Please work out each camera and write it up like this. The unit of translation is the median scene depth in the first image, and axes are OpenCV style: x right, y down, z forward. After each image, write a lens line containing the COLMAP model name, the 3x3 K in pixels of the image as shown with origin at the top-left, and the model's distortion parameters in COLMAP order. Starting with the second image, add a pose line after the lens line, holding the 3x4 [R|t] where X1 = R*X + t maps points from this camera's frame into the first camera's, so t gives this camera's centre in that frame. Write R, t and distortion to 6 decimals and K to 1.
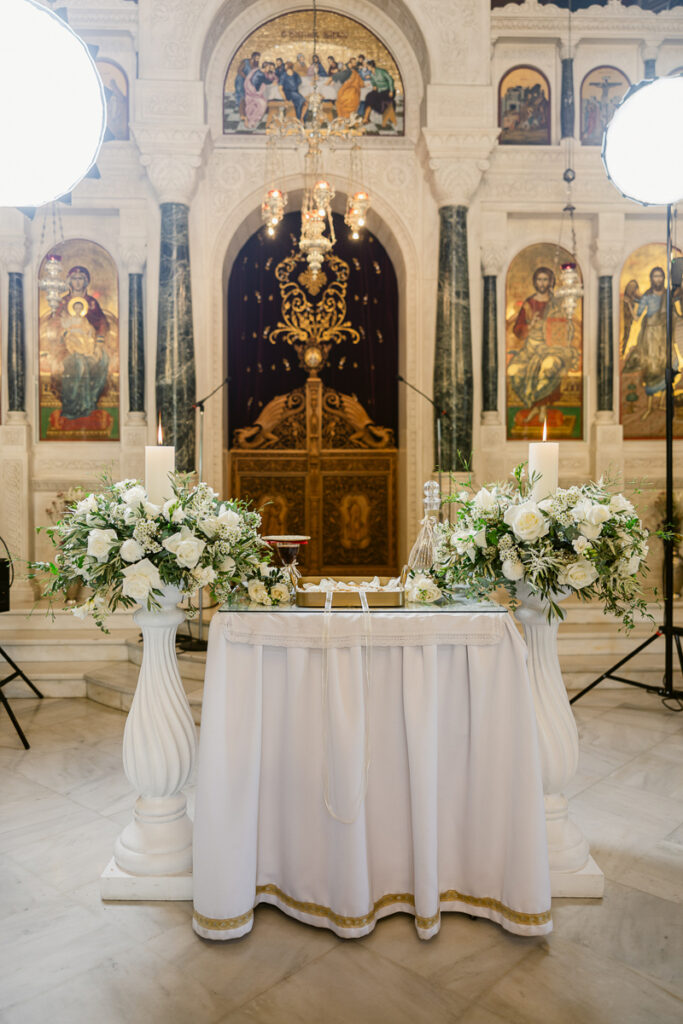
lens RADIAL K [[934.3, 0, 341.5], [0, 934.3, 512.0], [0, 0, 1]] dist [-0.002347, -0.001009]
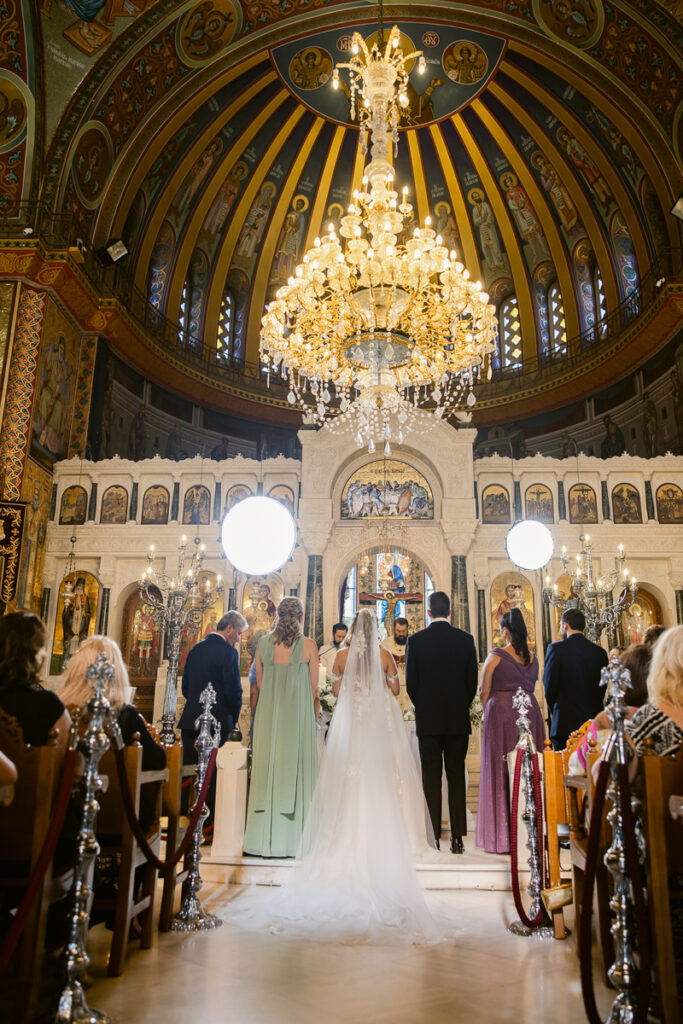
lens RADIAL K [[845.3, 0, 341.5], [0, 845.3, 512.0], [0, 0, 1]] dist [-0.011513, -0.004335]
pose [[0.994149, -0.009495, -0.107602, 0.067368], [-0.022314, 0.956593, -0.290573, 0.098846], [0.105690, 0.291274, 0.950783, -0.704658]]
